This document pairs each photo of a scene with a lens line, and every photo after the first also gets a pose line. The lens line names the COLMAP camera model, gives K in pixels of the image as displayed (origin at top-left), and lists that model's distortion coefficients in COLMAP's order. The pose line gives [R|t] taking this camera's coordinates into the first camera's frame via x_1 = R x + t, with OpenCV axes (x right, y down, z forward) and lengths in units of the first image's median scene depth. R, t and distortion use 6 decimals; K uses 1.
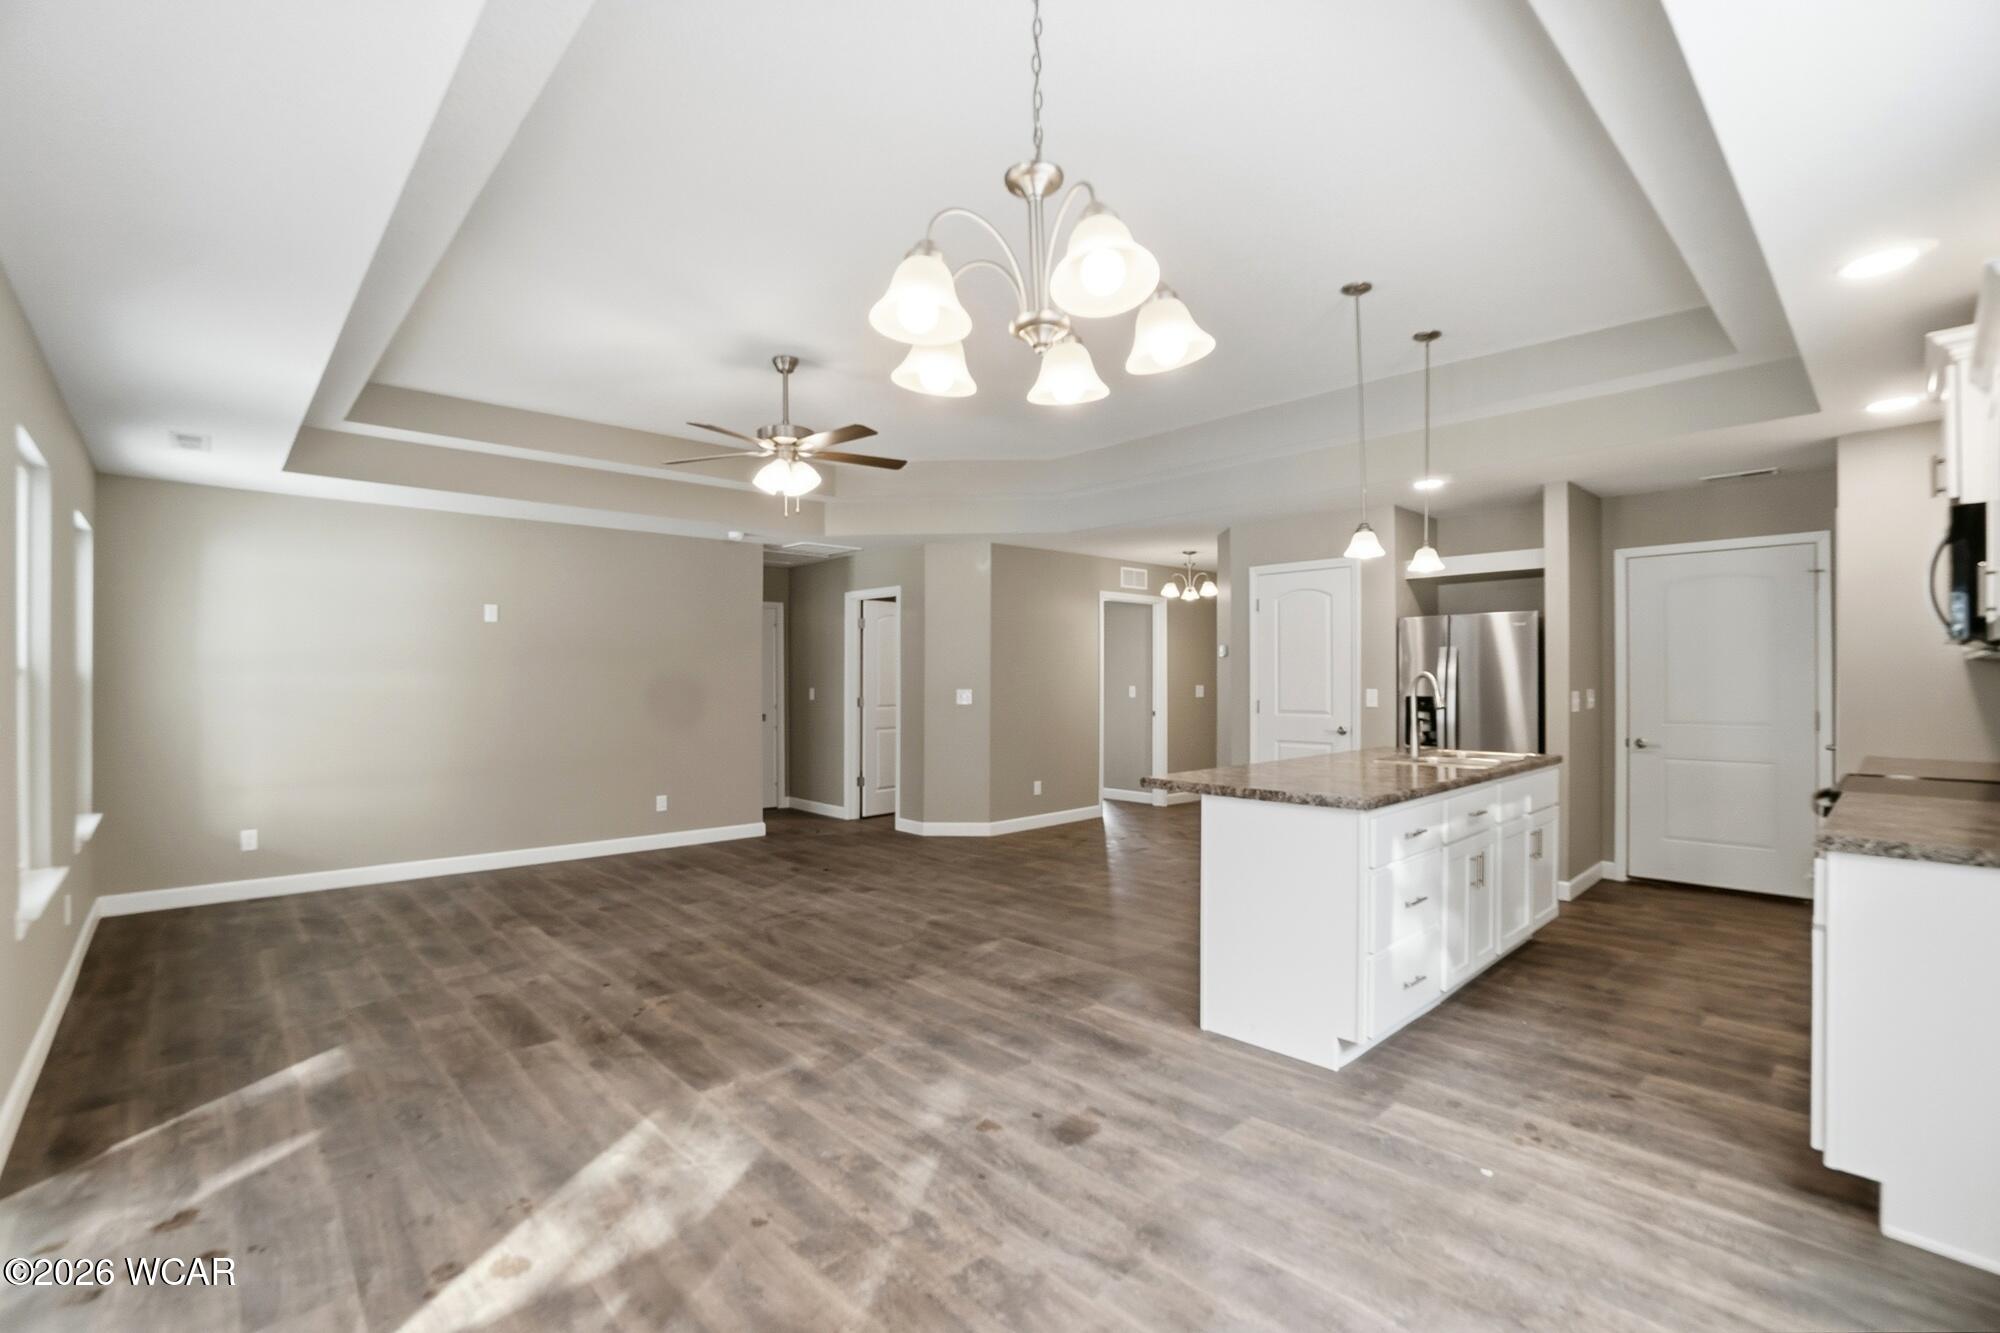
lens RADIAL K [[892.6, 0, 993.8], [0, 892.6, 683.7], [0, 0, 1]] dist [-0.067369, 0.026533]
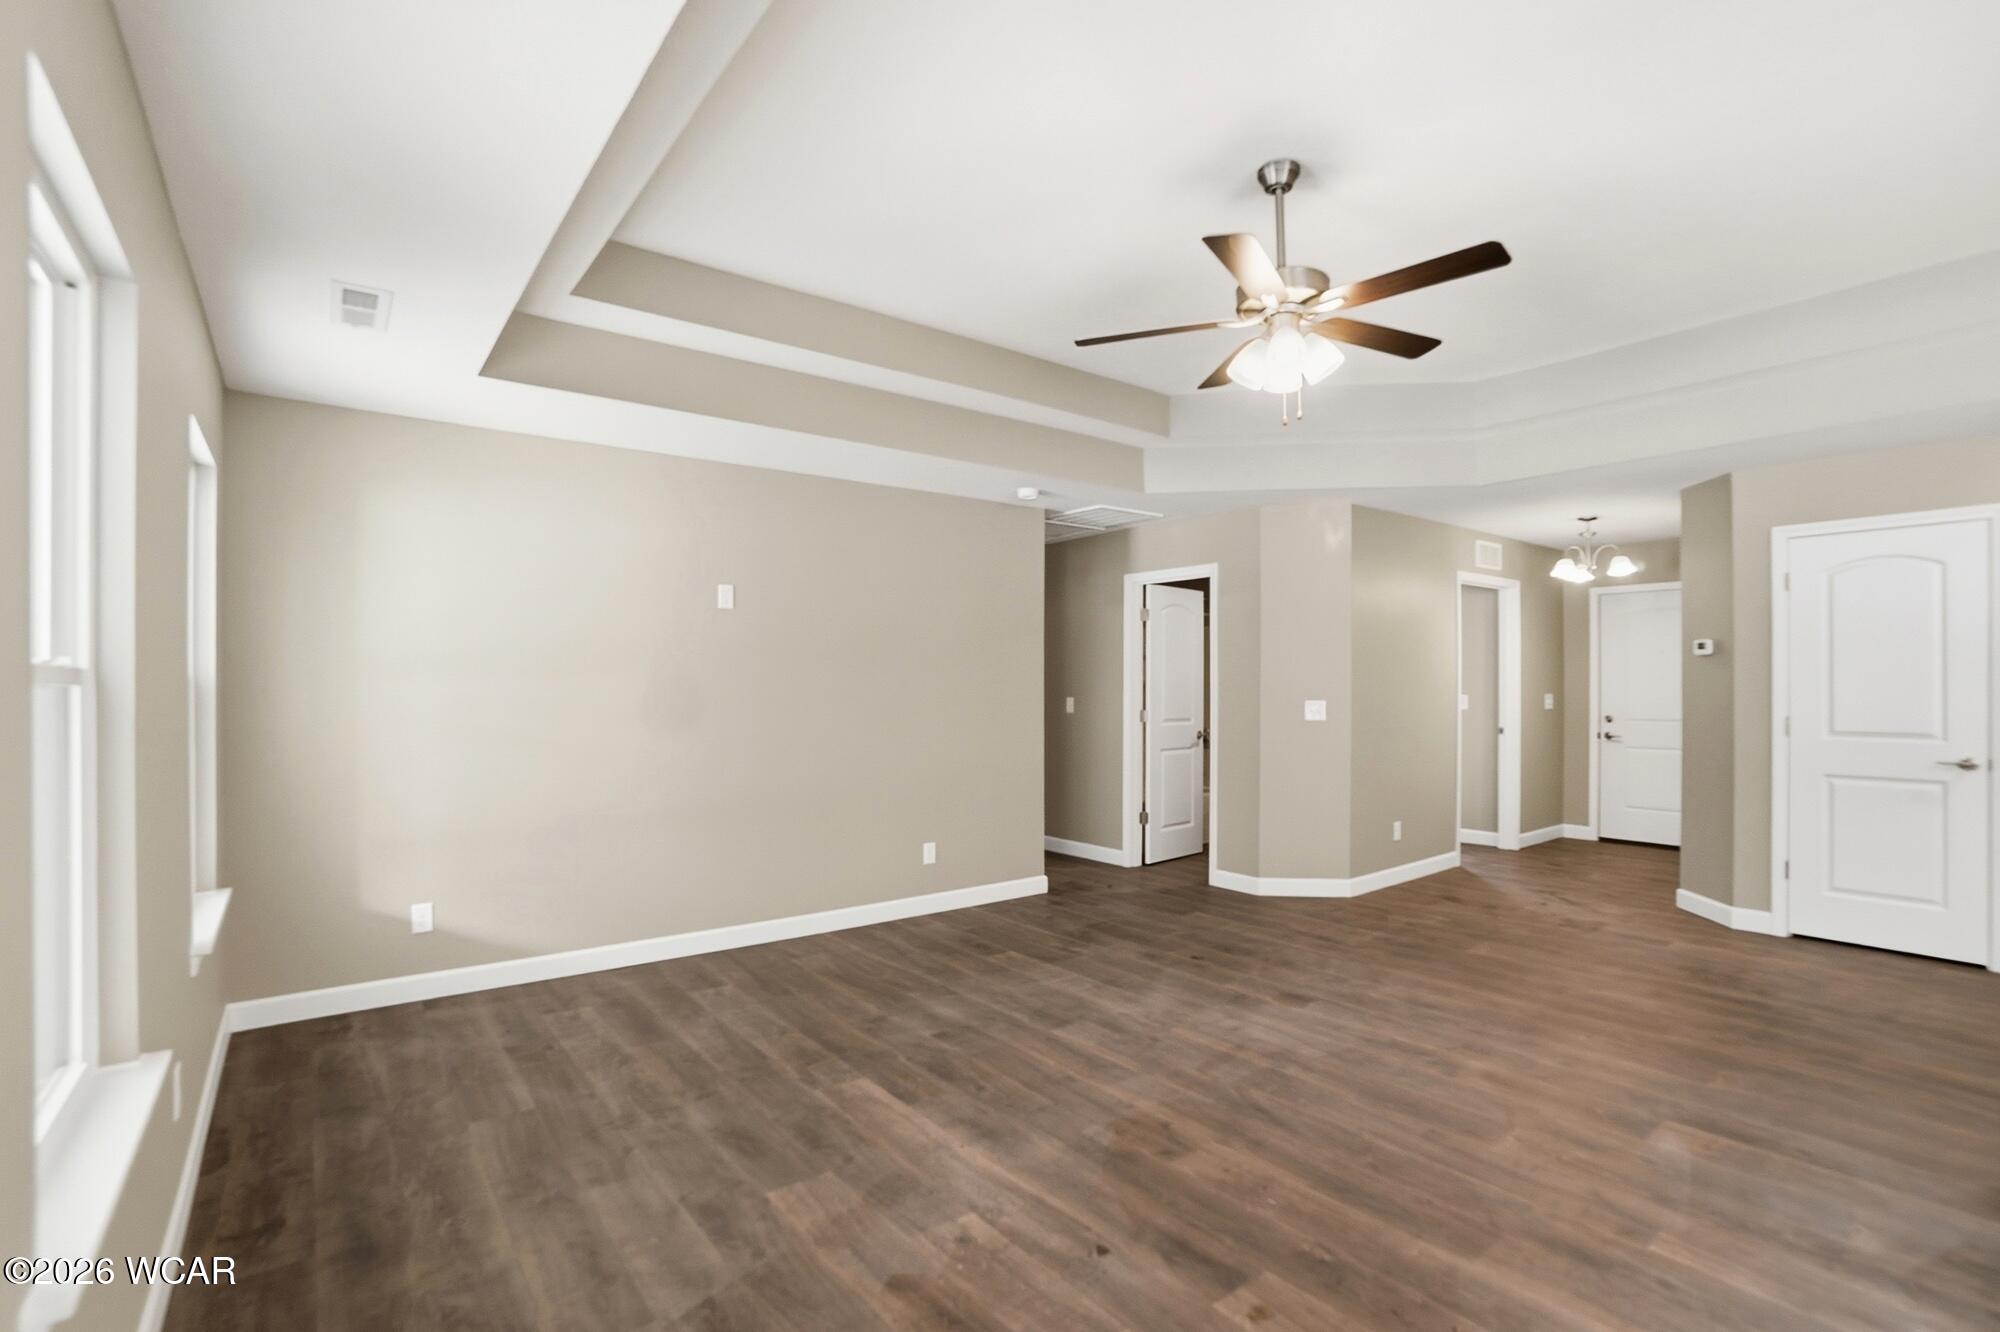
lens RADIAL K [[912.2, 0, 995.8], [0, 912.2, 687.2], [0, 0, 1]] dist [-0.065310, 0.025331]
pose [[0.995686, -0.000520, -0.092783, -0.380383], [0.000256, 0.999996, -0.002848, -0.004265], [0.092784, 0.002812, 0.995682, 0.366914]]
